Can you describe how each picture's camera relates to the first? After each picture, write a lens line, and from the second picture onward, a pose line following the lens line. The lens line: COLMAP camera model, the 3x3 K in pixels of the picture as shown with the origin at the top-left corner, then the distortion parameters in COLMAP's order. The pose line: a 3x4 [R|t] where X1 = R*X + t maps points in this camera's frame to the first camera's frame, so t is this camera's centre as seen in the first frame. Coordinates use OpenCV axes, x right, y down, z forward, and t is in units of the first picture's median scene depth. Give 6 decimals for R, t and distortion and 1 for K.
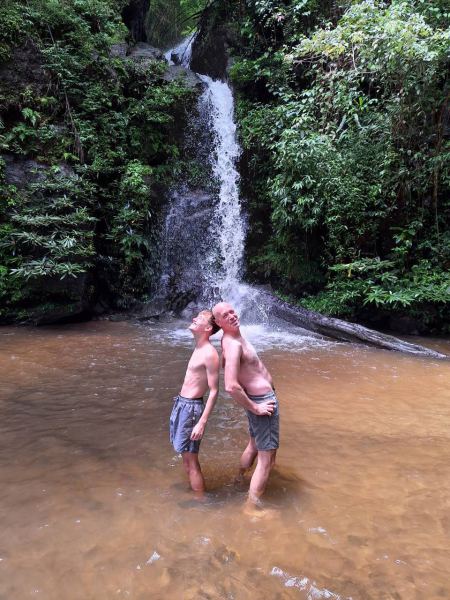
lens RADIAL K [[416.4, 0, 213.5], [0, 416.4, 299.2], [0, 0, 1]] dist [0.070134, -0.060004]
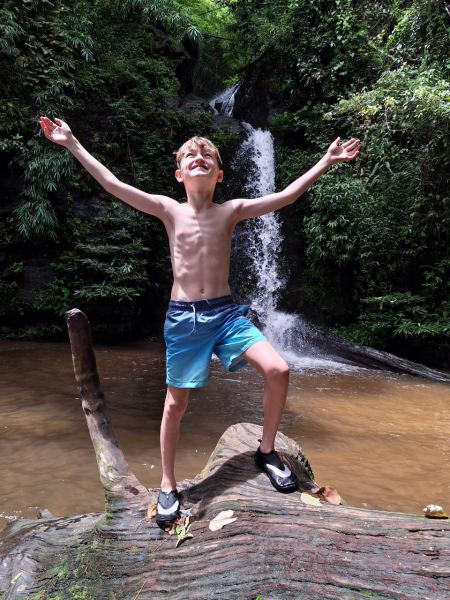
lens RADIAL K [[423.4, 0, 211.5], [0, 423.4, 295.7], [0, 0, 1]] dist [0.113637, -0.135431]
pose [[0.997405, 0.036301, -0.062170, -0.036726], [-0.041536, 0.995507, -0.085092, 0.022396], [0.058802, 0.087454, 0.994432, -0.109907]]
